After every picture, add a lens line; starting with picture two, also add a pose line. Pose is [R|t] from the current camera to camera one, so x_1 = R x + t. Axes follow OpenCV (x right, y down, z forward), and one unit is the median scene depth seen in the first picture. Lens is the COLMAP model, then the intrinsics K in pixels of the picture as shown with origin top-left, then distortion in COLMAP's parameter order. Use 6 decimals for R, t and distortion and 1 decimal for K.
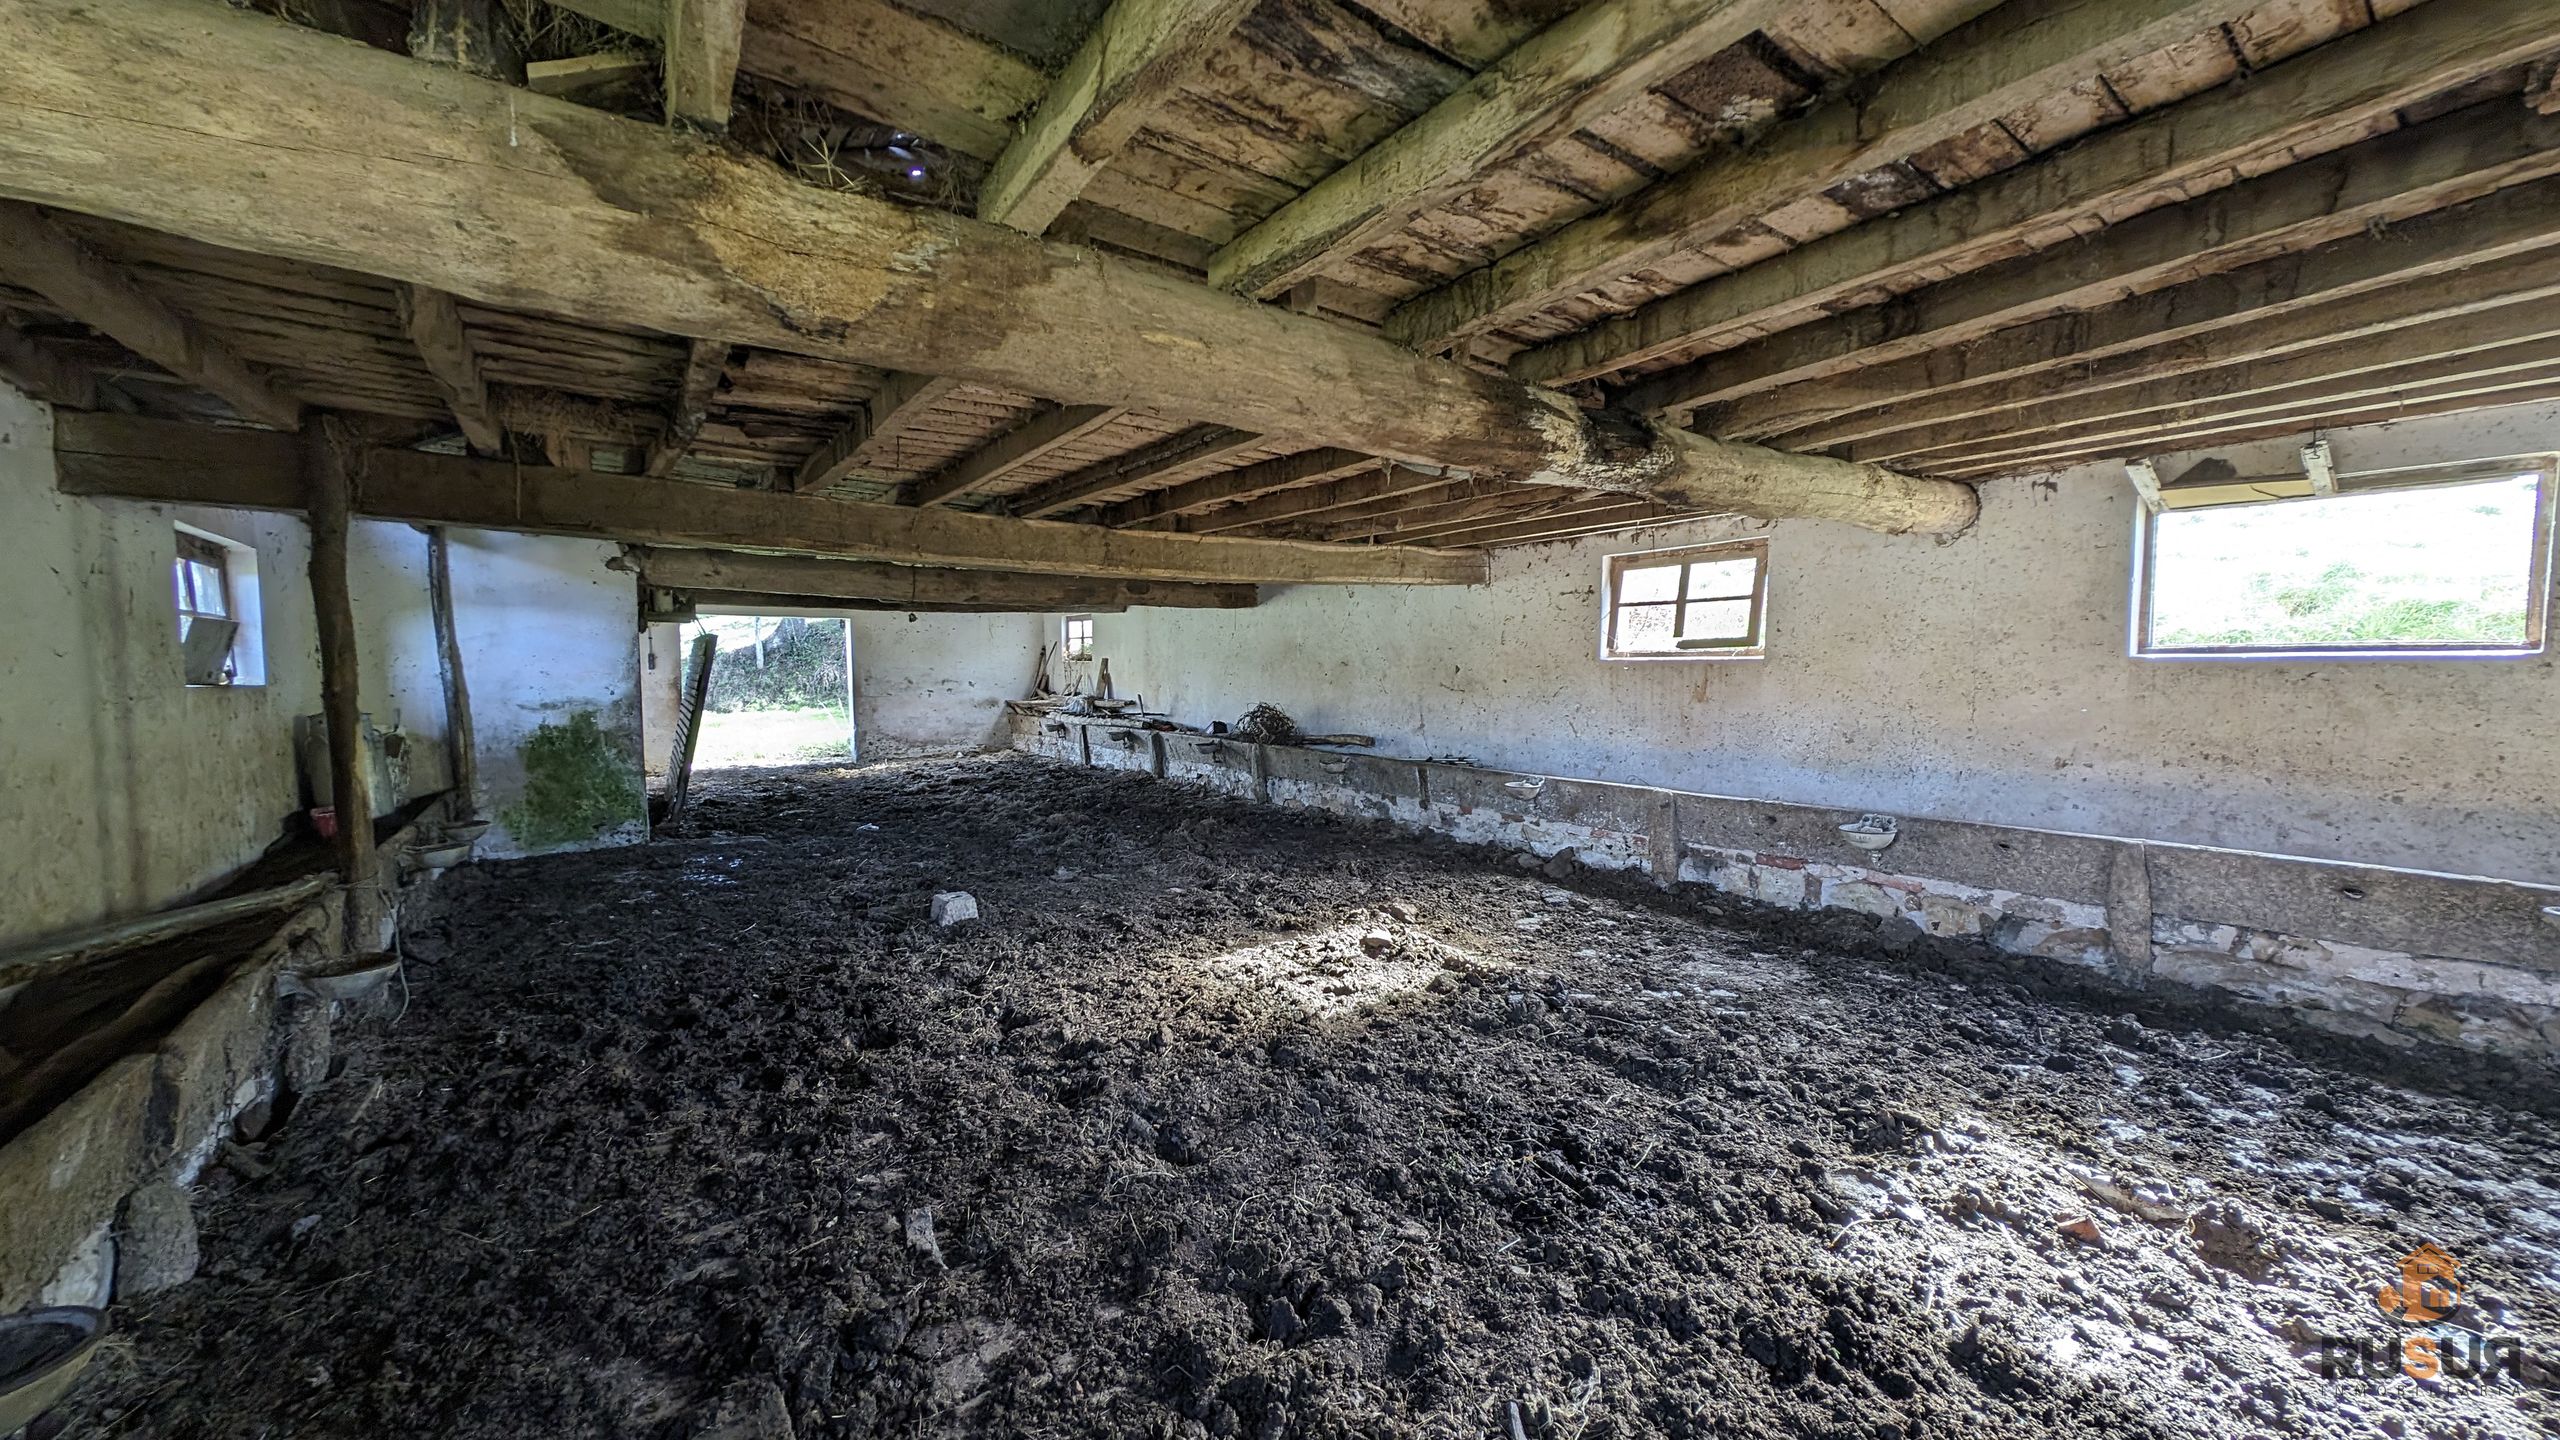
lens RADIAL K [[883.3, 0, 1280.0], [0, 883.3, 720.0], [0, 0, 1]] dist [-0.022653, 0.000337]
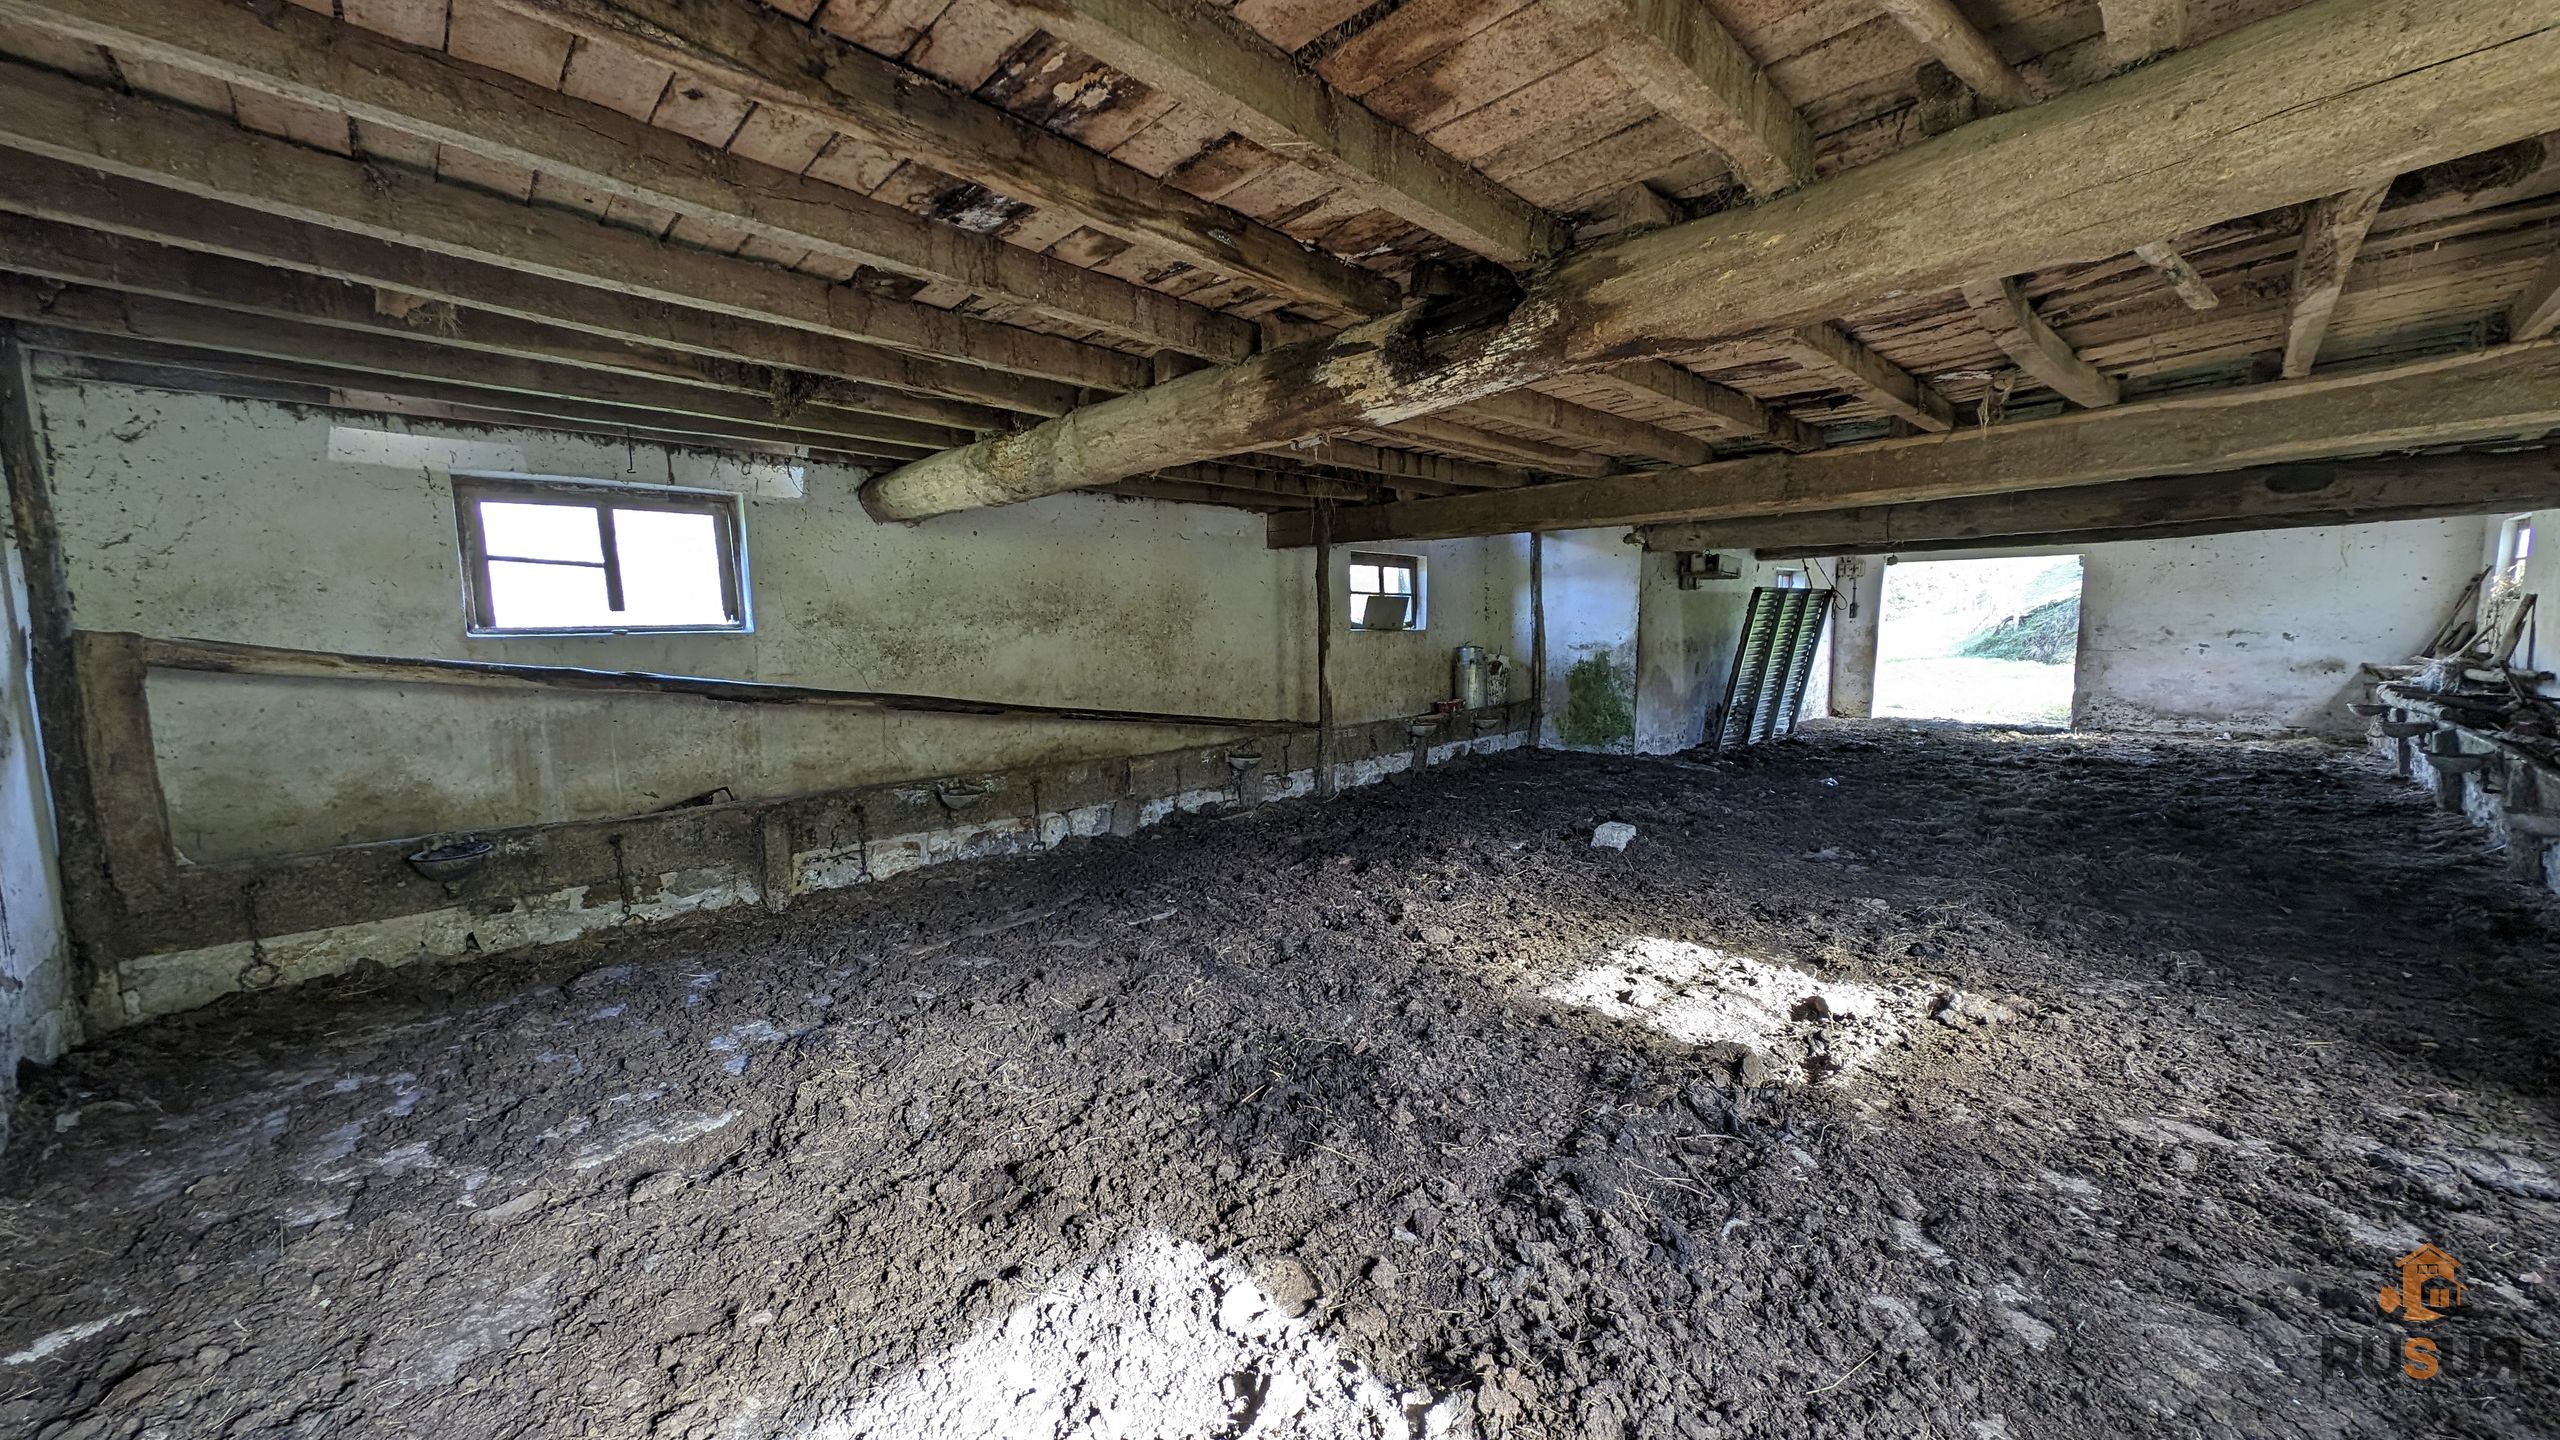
lens RADIAL K [[881.8, 0, 1269.1], [0, 881.8, 723.9], [0, 0, 1]] dist [-0.021437, 0.000071]
pose [[0.124748, 0.111223, -0.985935, 0.549520], [-0.045629, 0.993289, 0.106279, -0.021631], [0.991139, 0.031730, 0.128986, 0.349346]]
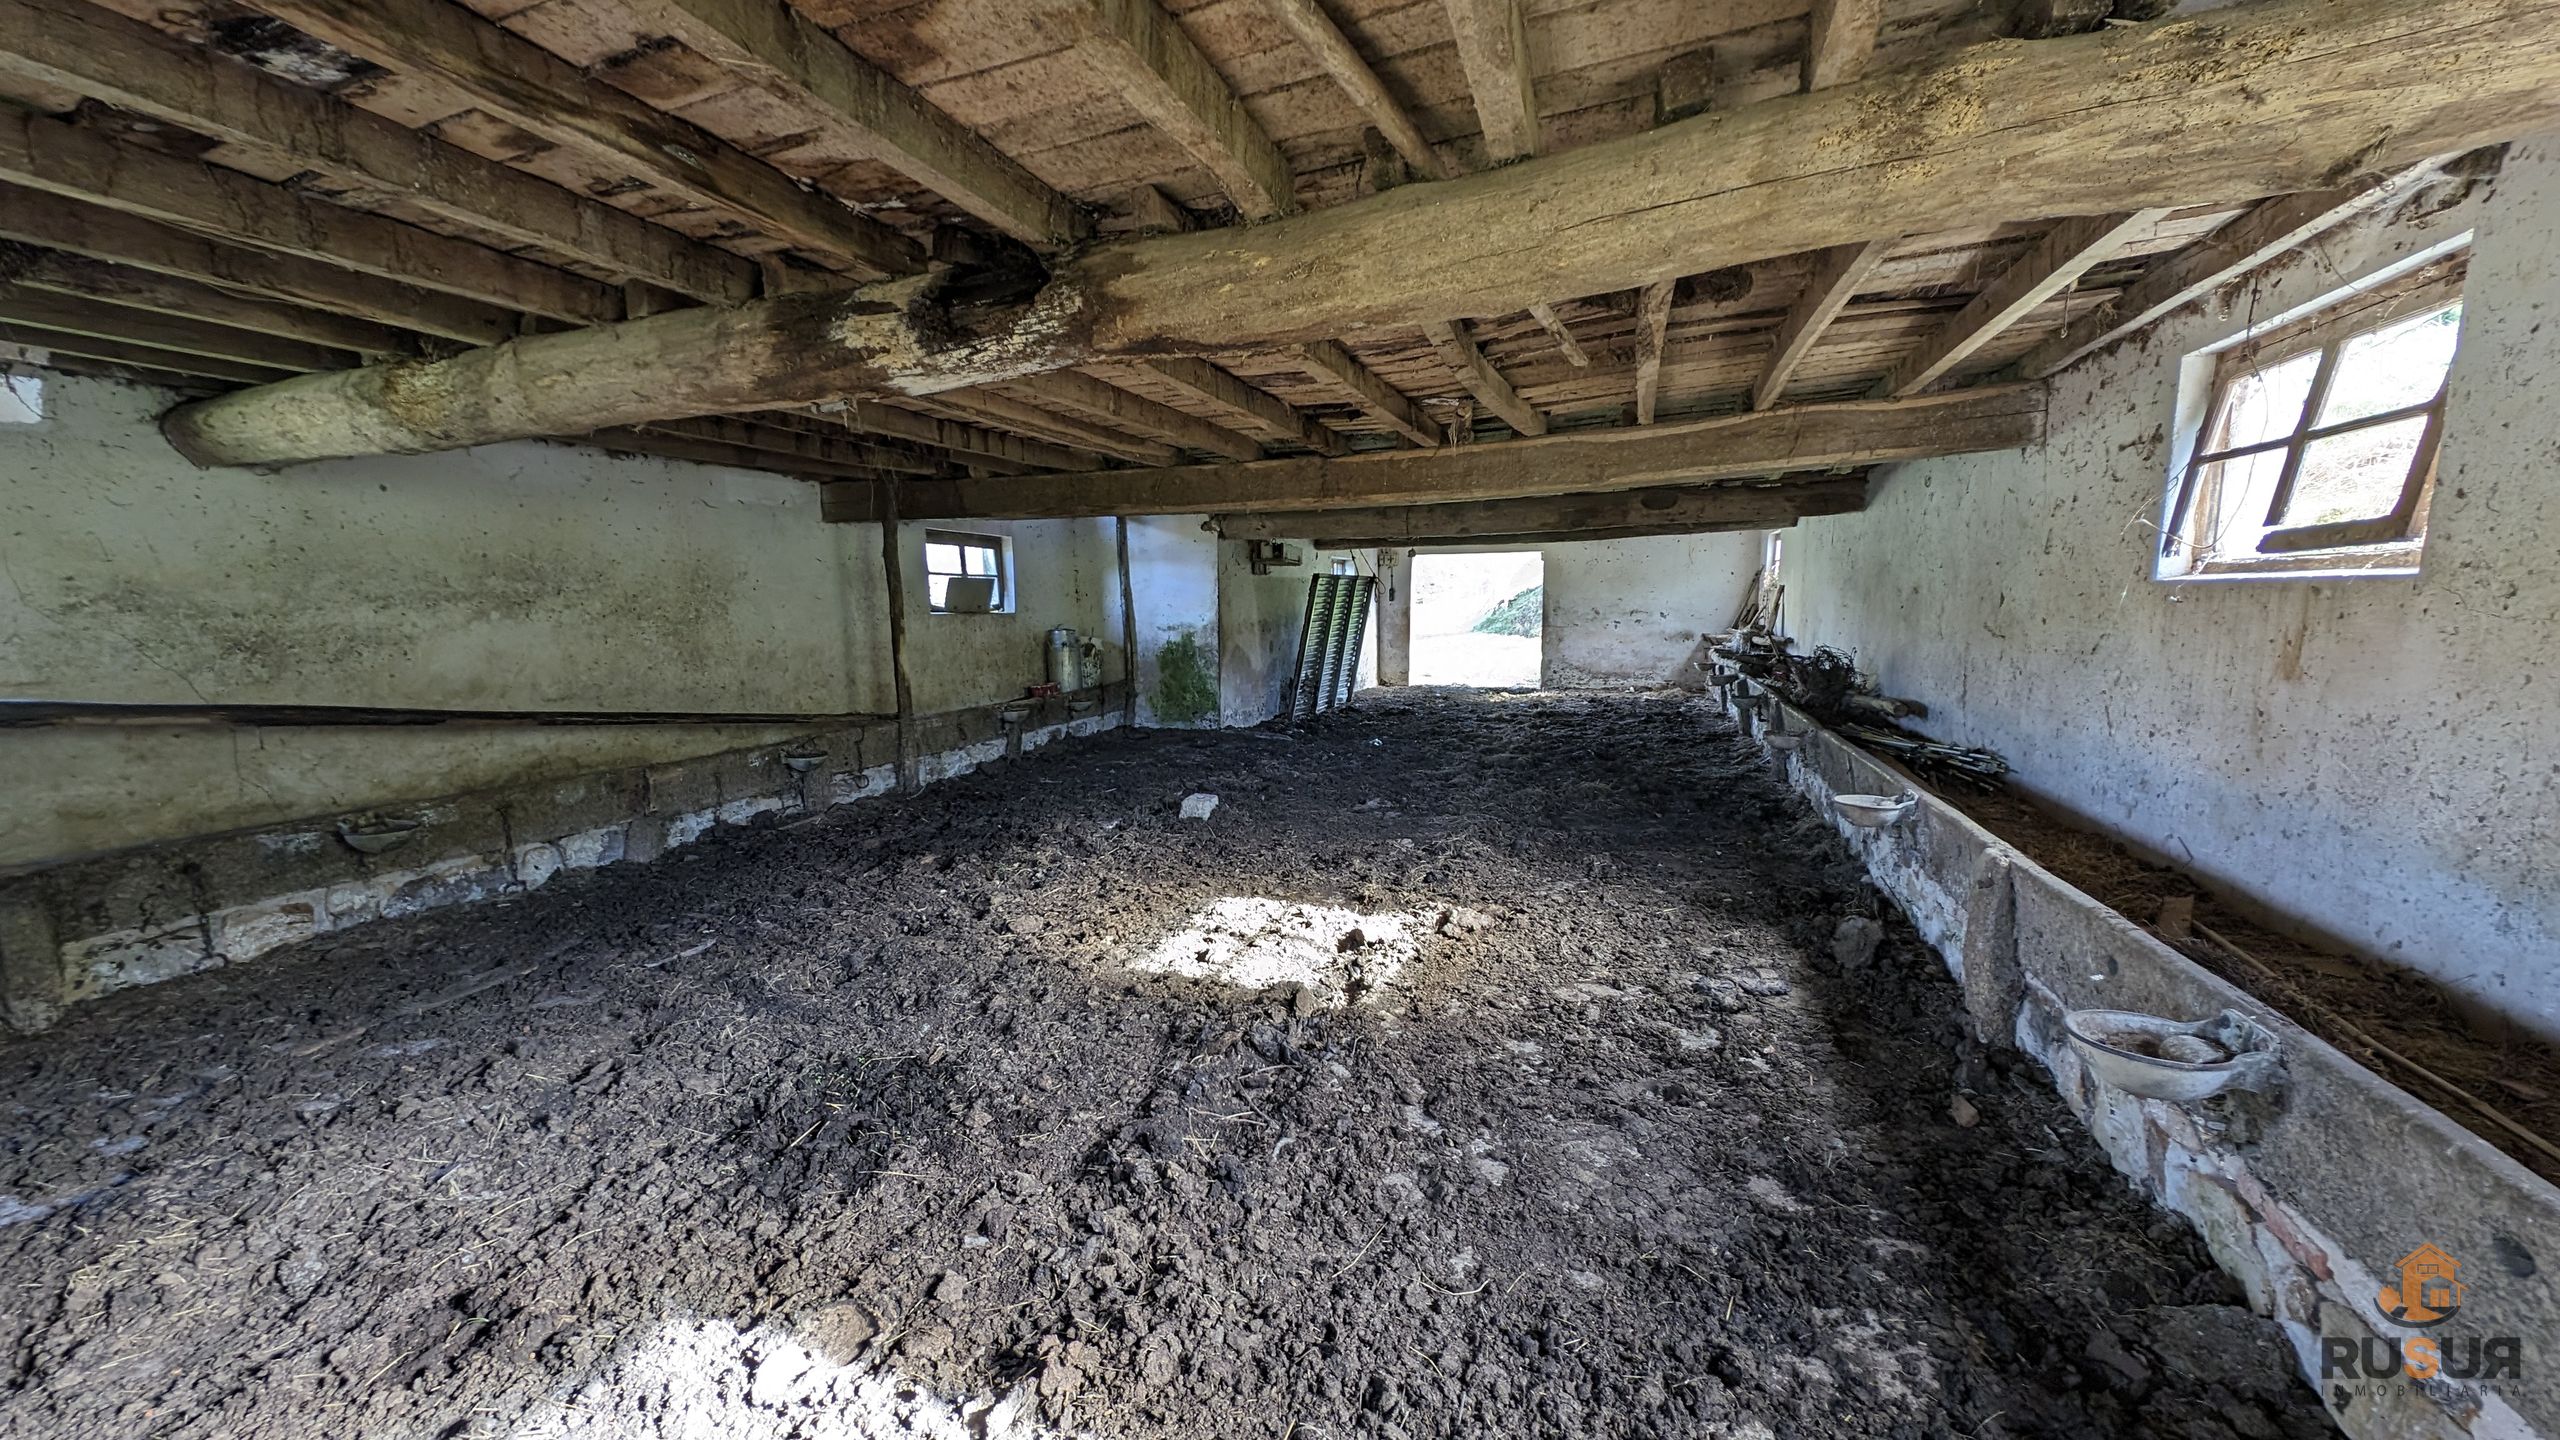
lens RADIAL K [[883.3, 0, 1280.0], [0, 883.3, 720.0], [0, 0, 1]] dist [-0.022653, 0.000337]
pose [[0.544208, 0.107462, -0.832040, 0.557365], [-0.040467, 0.993970, 0.101908, -0.023108], [0.837974, -0.021789, 0.545275, 0.371871]]
